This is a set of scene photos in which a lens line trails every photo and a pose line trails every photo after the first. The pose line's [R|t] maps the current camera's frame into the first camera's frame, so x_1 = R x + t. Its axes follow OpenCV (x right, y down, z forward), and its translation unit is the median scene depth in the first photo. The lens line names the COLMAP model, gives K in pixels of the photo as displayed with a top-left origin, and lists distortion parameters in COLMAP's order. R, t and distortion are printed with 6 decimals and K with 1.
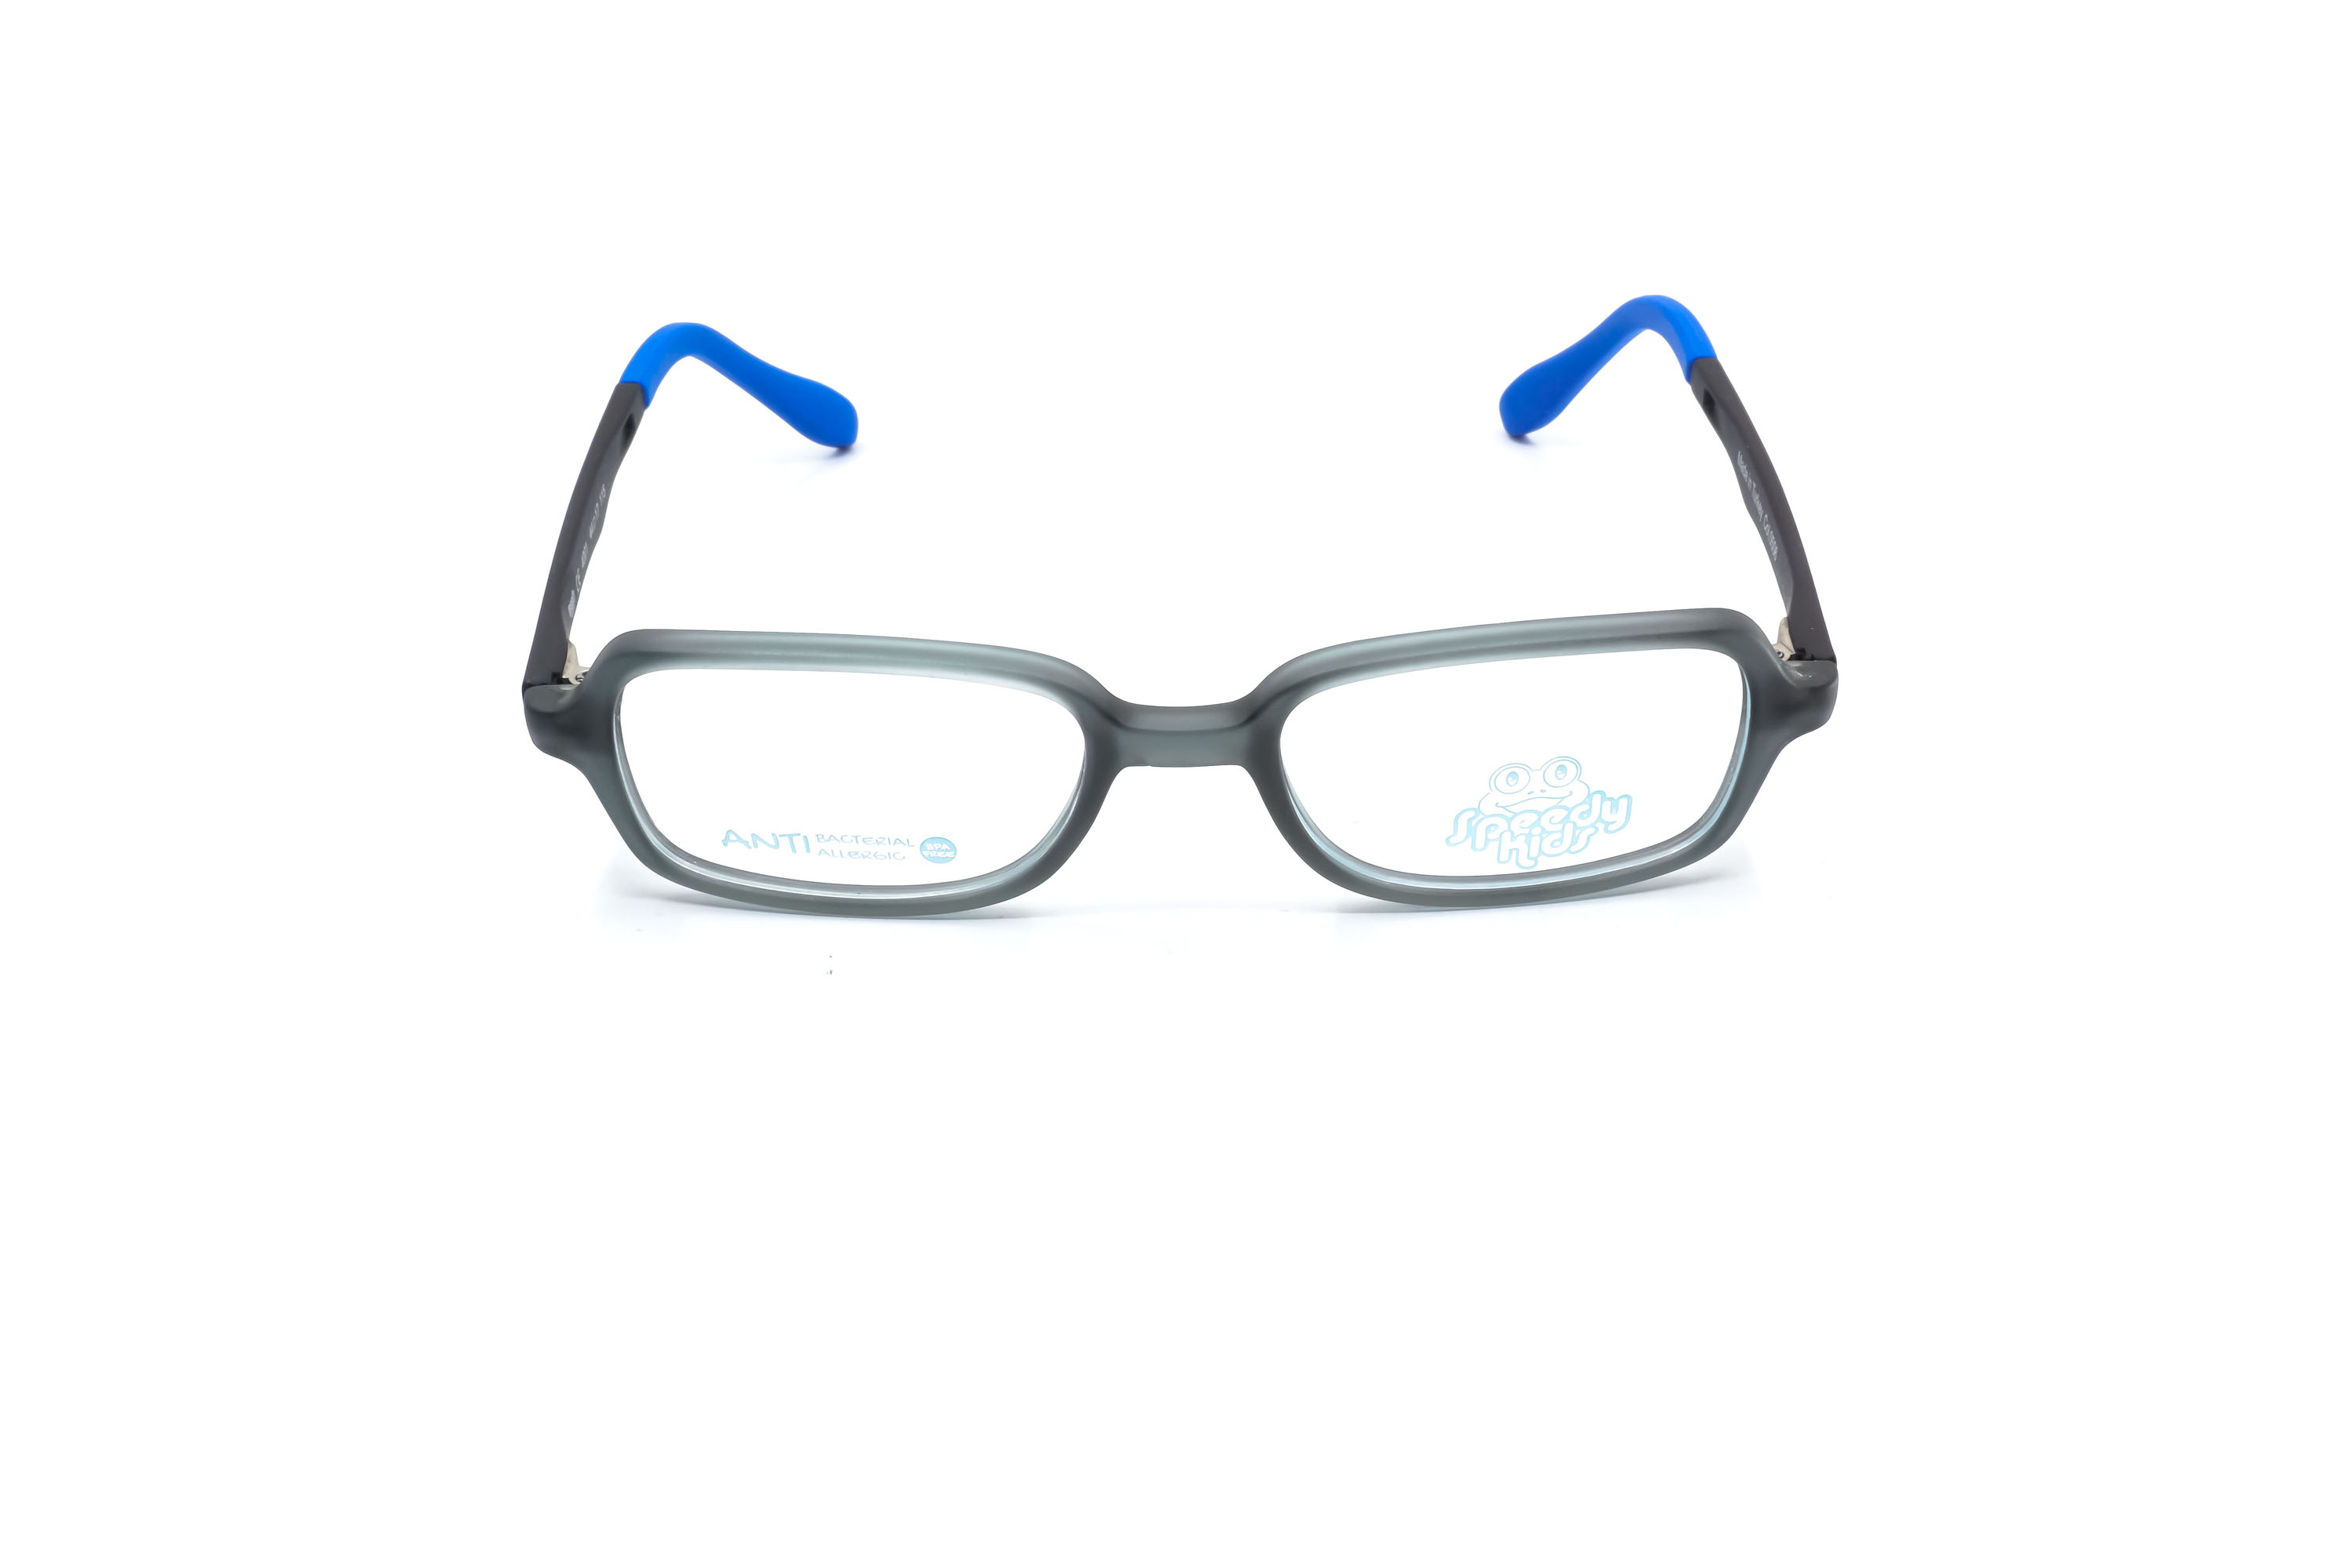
lens RADIAL K [[2390.9, 0, 1176.7], [0, 2390.9, 784.6], [0, 0, 1]] dist [0.001380, 0.000000]
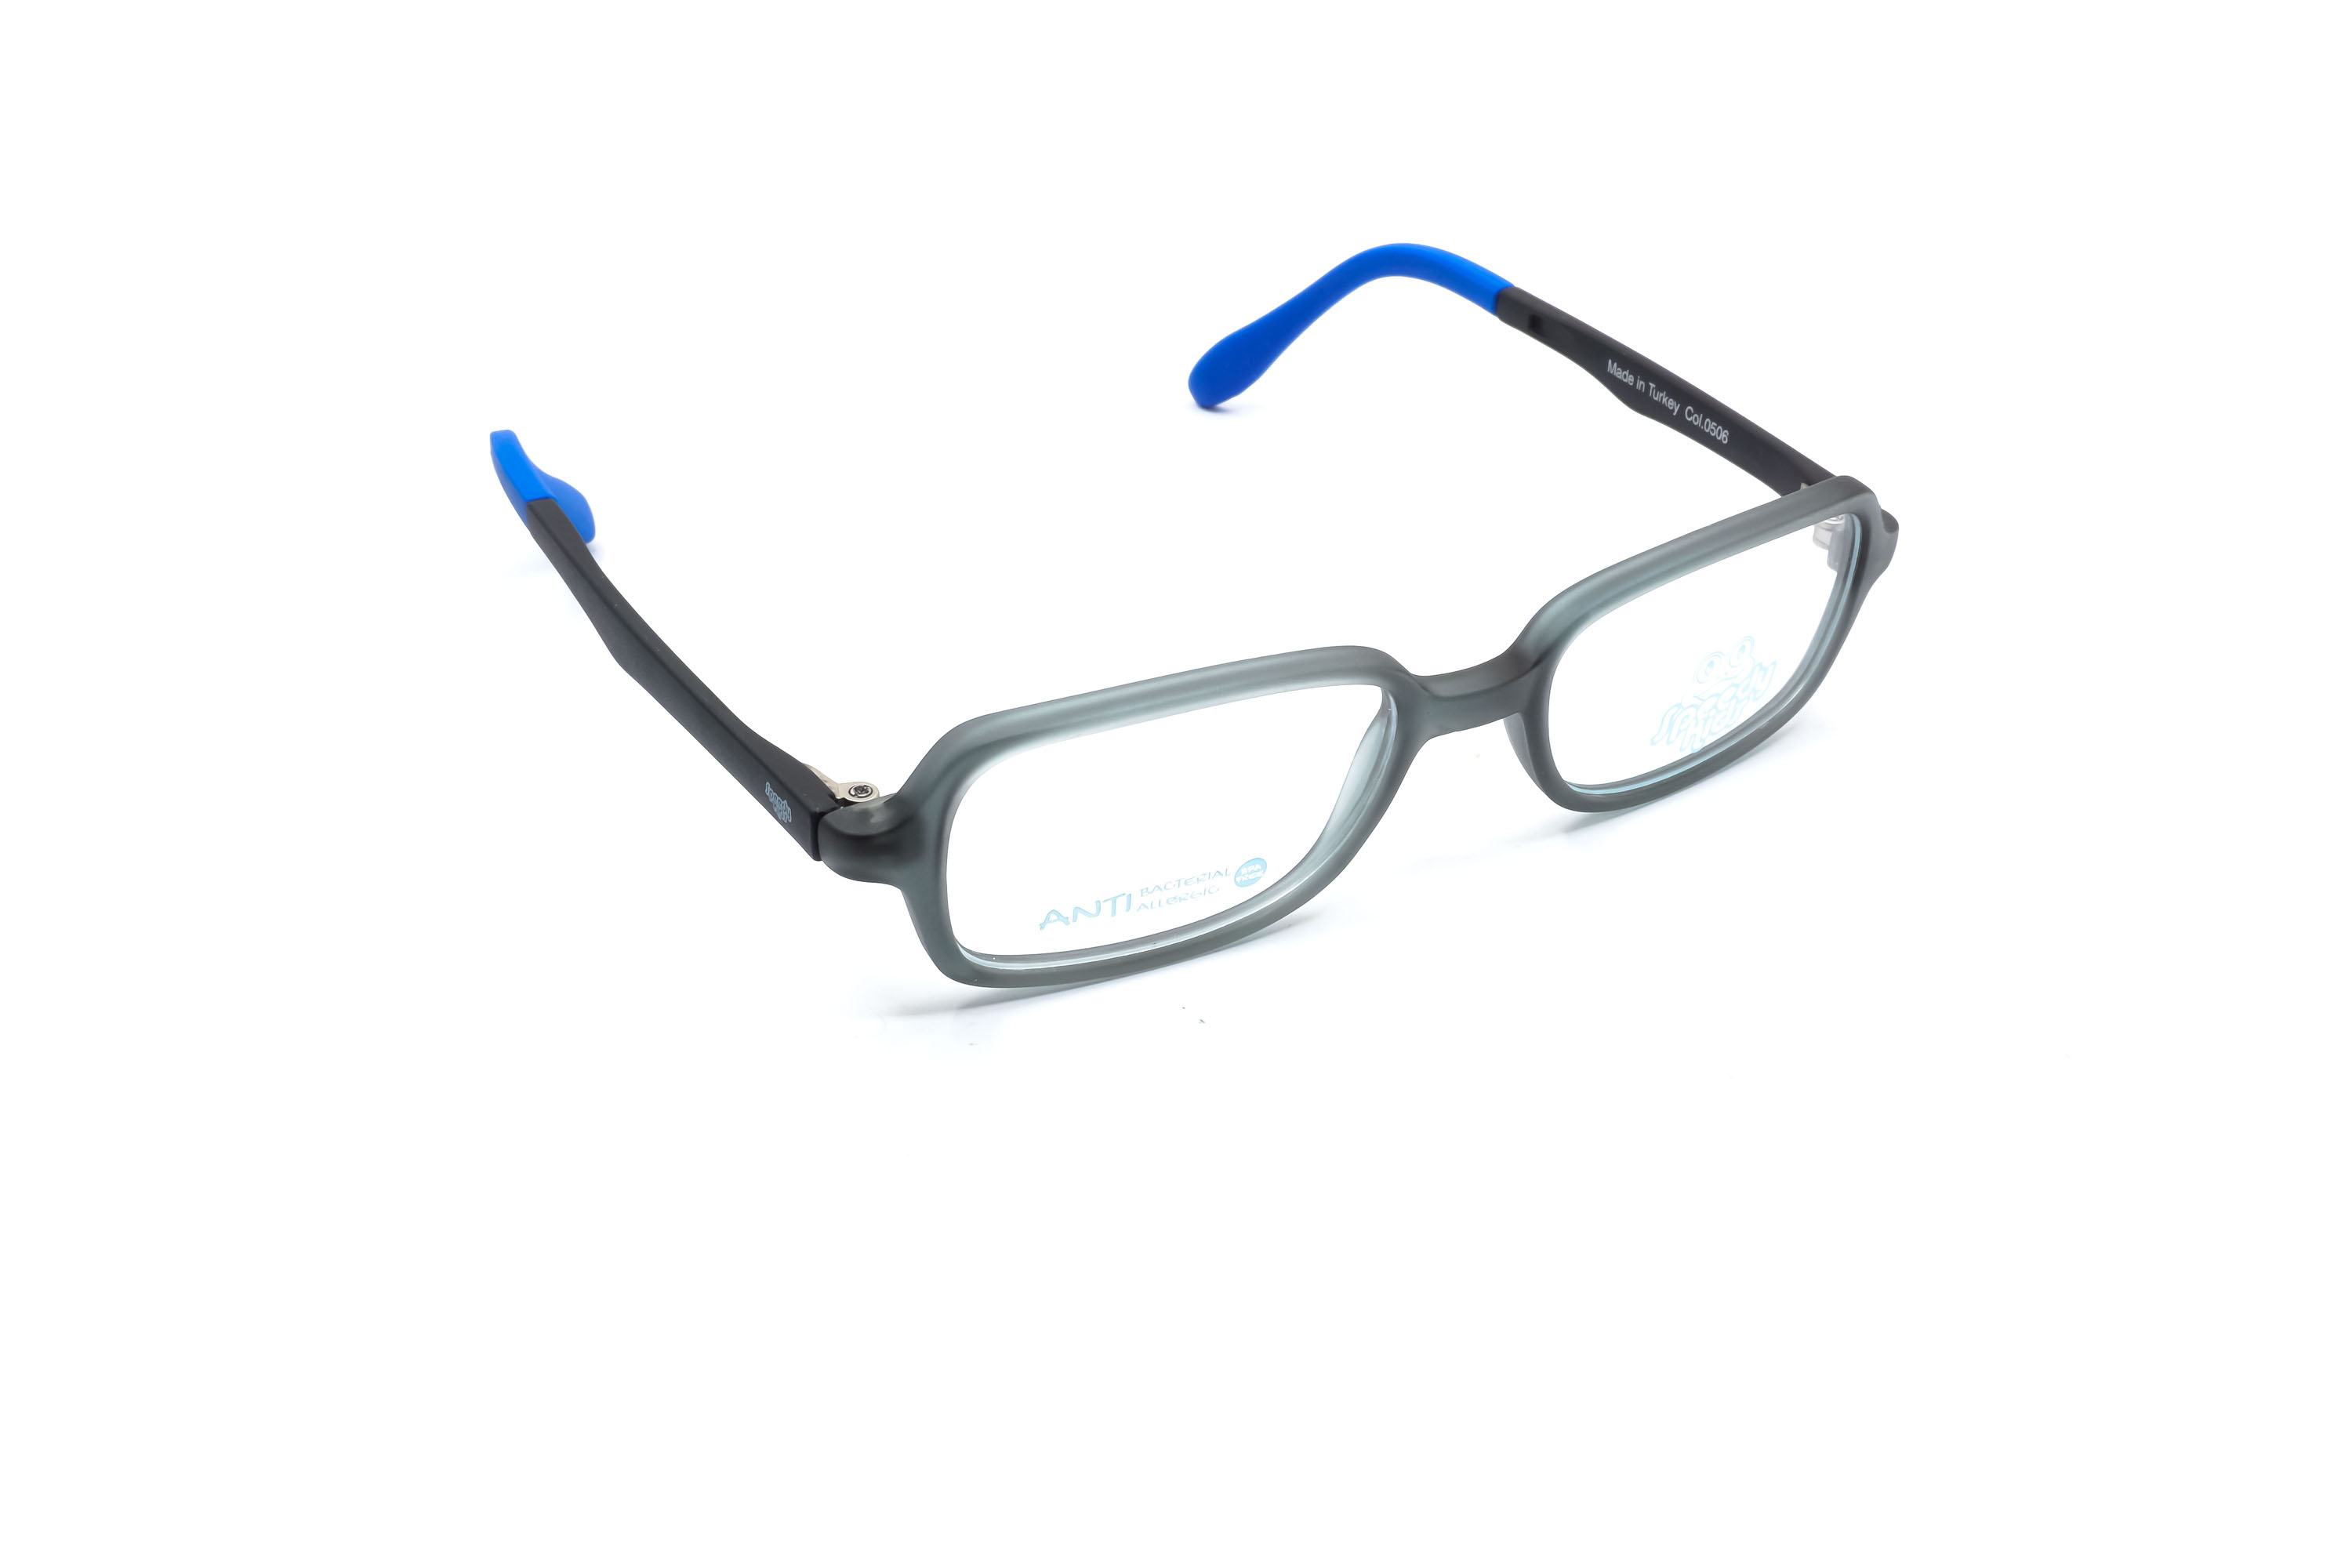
lens RADIAL K [[2390.9, 0, 1183.6], [0, 2390.9, 785.0], [0, 0, 1]] dist [0.001380, 0.000000]
pose [[0.866263, -0.244729, 0.435542, -0.543830], [0.247686, 0.967497, 0.051000, -0.064501], [-0.433866, 0.063698, 0.898723, 0.124965]]
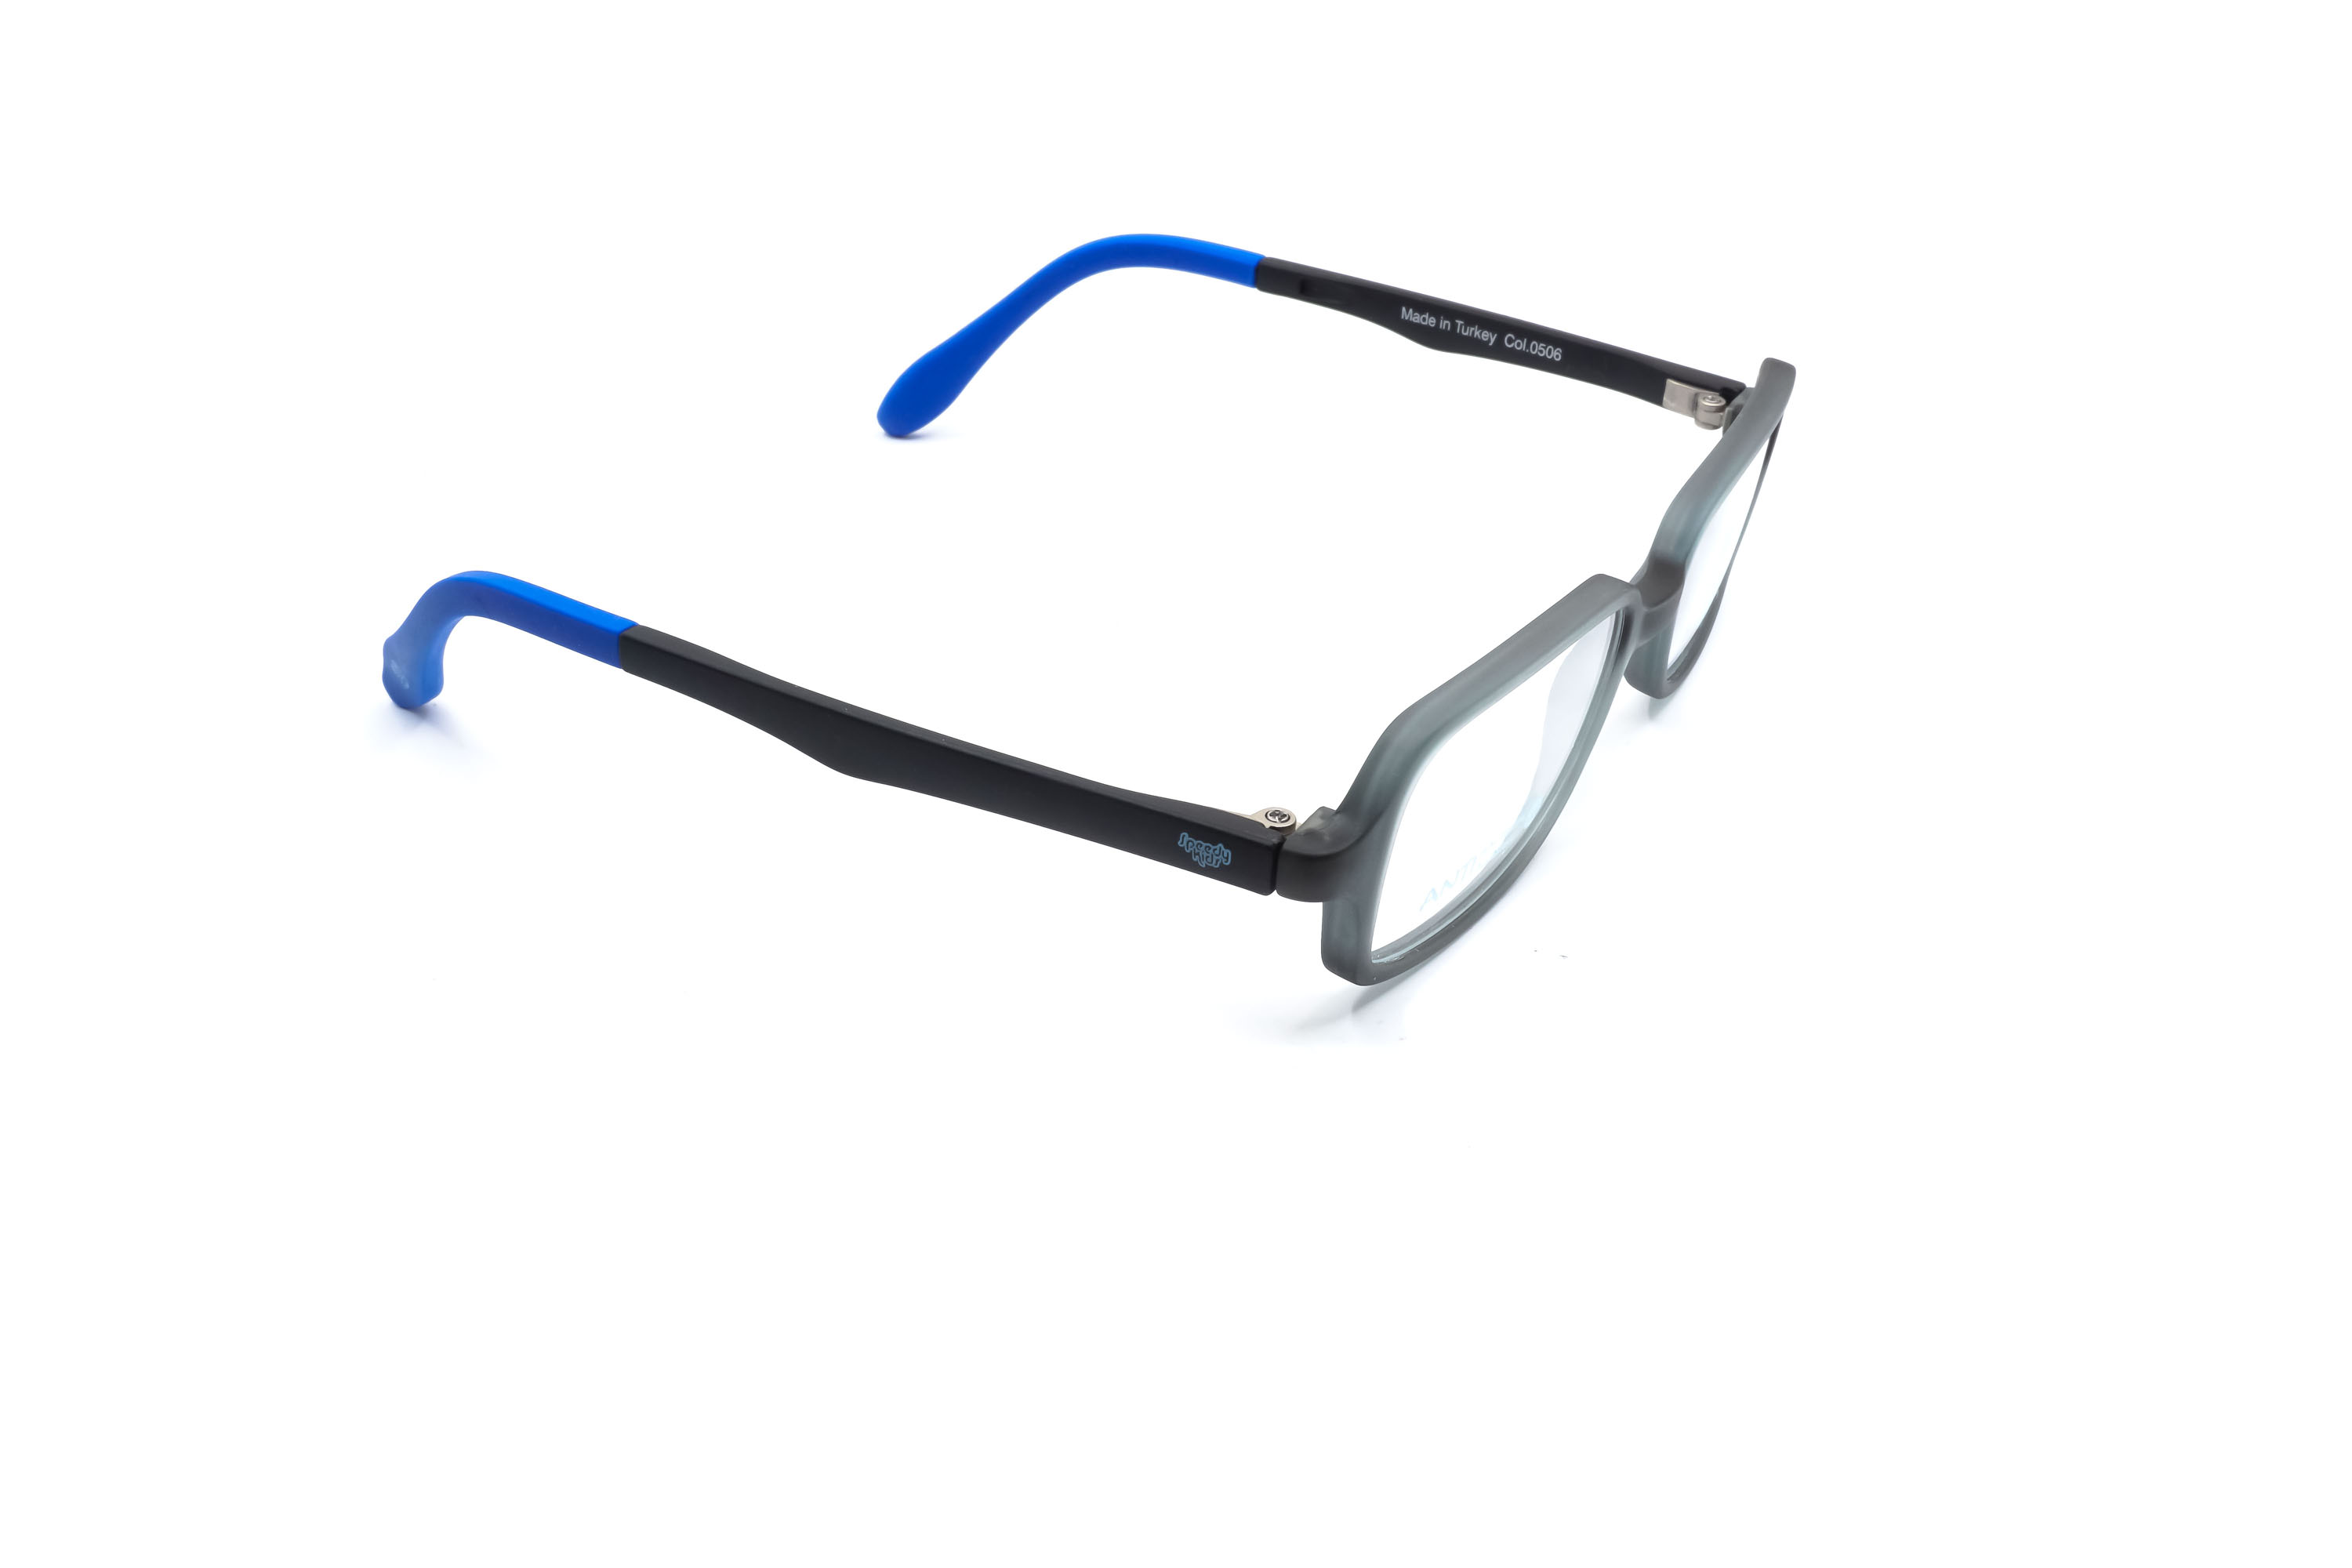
lens RADIAL K [[2390.9, 0, 1182.8], [0, 2390.9, 789.3], [0, 0, 1]] dist [0.001380, 0.000000]
pose [[0.502090, -0.420475, 0.755716, -0.949198], [0.430492, 0.879405, 0.203281, -0.254972], [-0.750055, 0.223264, 0.622552, 0.471492]]
